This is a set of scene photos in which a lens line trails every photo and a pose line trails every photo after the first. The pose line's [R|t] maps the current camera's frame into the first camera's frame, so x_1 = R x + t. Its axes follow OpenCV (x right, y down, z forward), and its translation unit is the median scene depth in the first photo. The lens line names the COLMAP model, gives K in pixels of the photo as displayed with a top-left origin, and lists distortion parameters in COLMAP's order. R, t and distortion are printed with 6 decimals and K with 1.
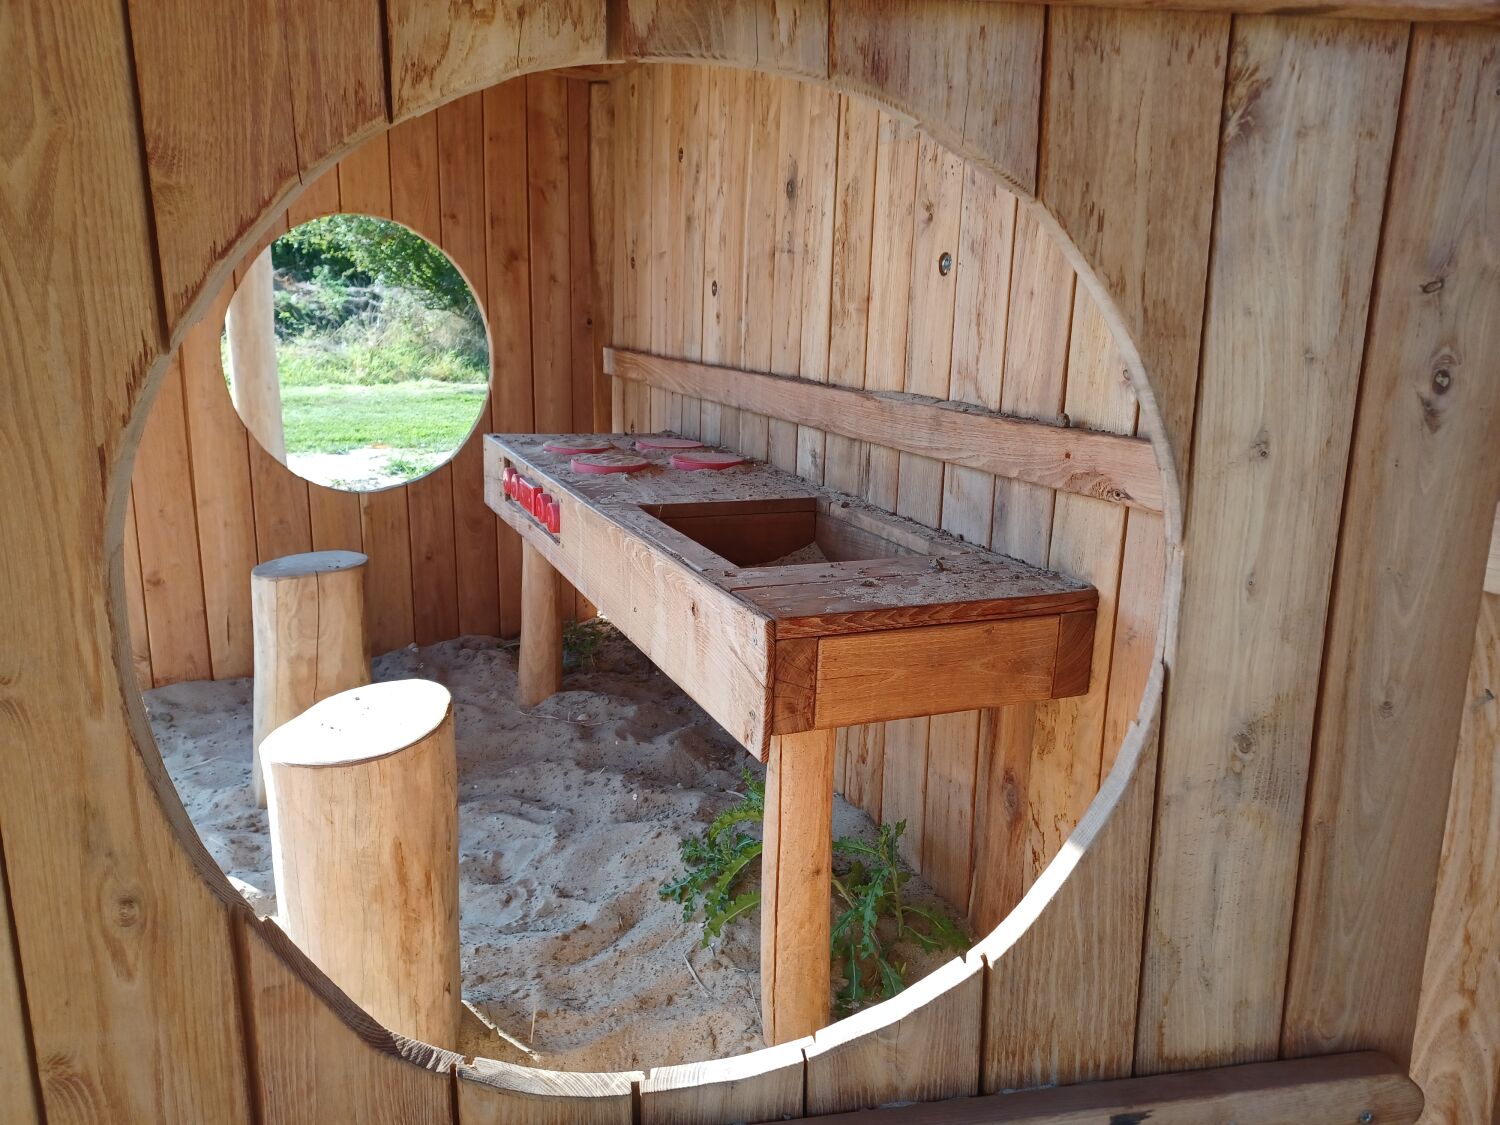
lens RADIAL K [[1092.8, 0, 745.1], [0, 1092.8, 561.0], [0, 0, 1]] dist [0.085136, -0.105949]
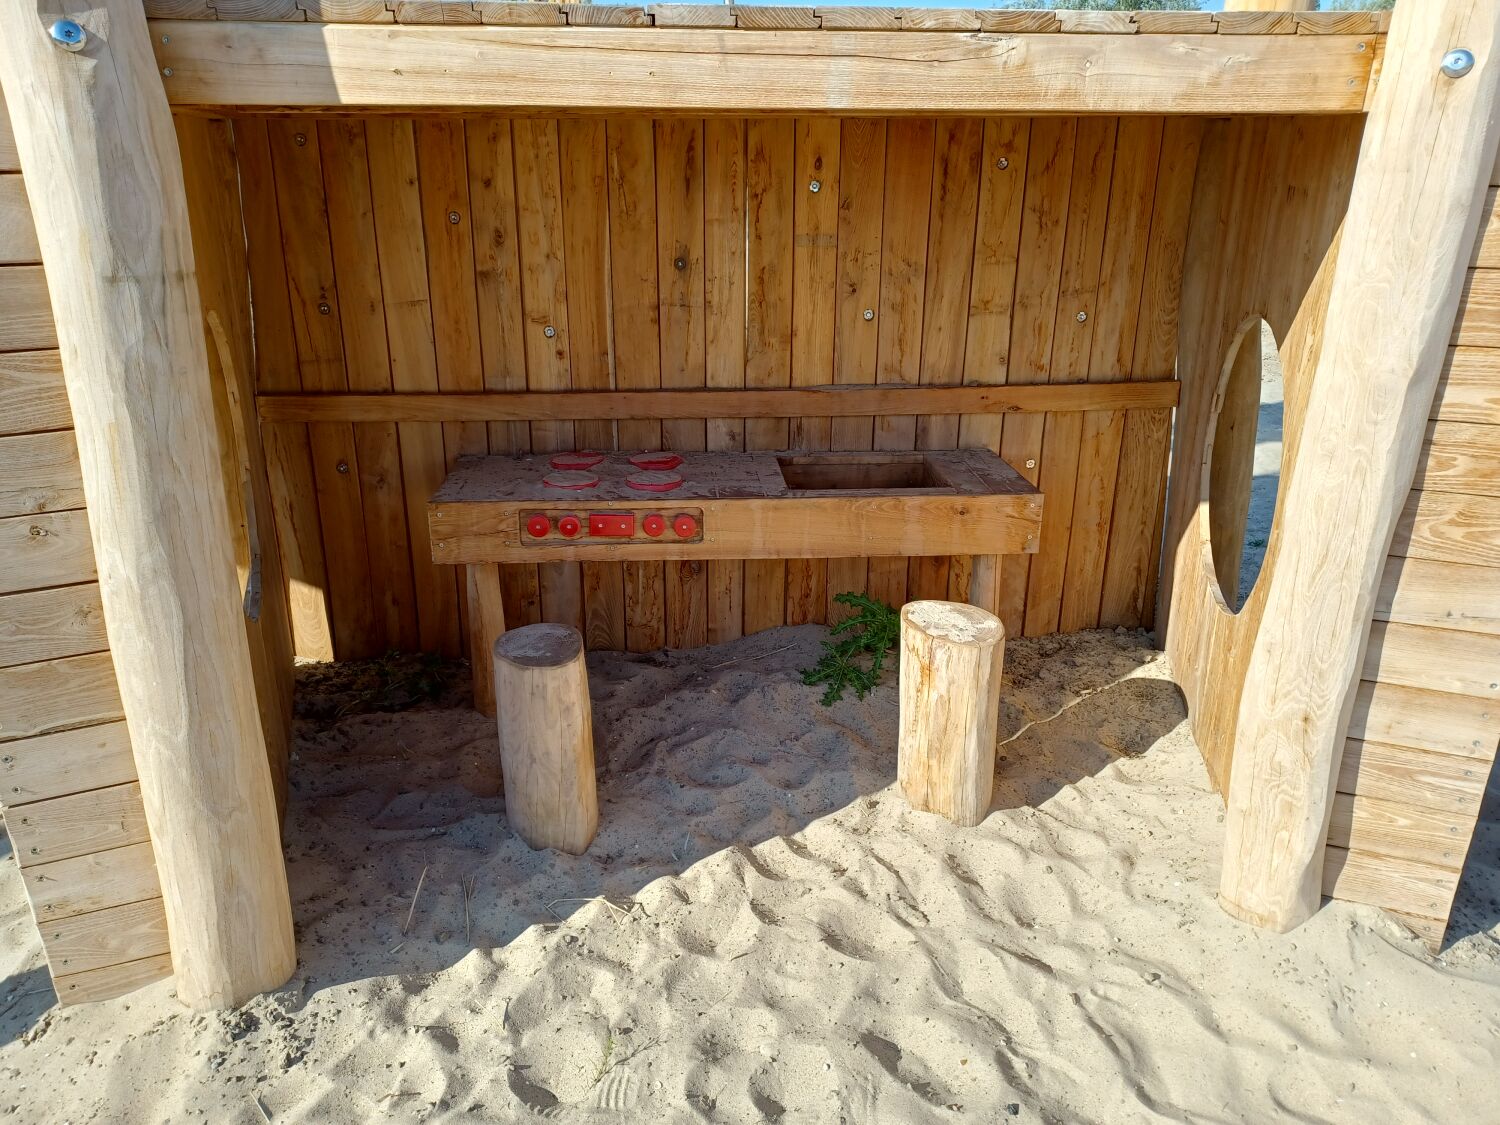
lens RADIAL K [[1092.8, 0, 745.1], [0, 1092.8, 561.0], [0, 0, 1]] dist [0.085136, -0.105949]
pose [[0.315457, -0.349985, 0.882041, -1.492031], [0.227512, 0.930286, 0.287760, -0.406986], [-0.921263, 0.109899, 0.373091, 0.459517]]
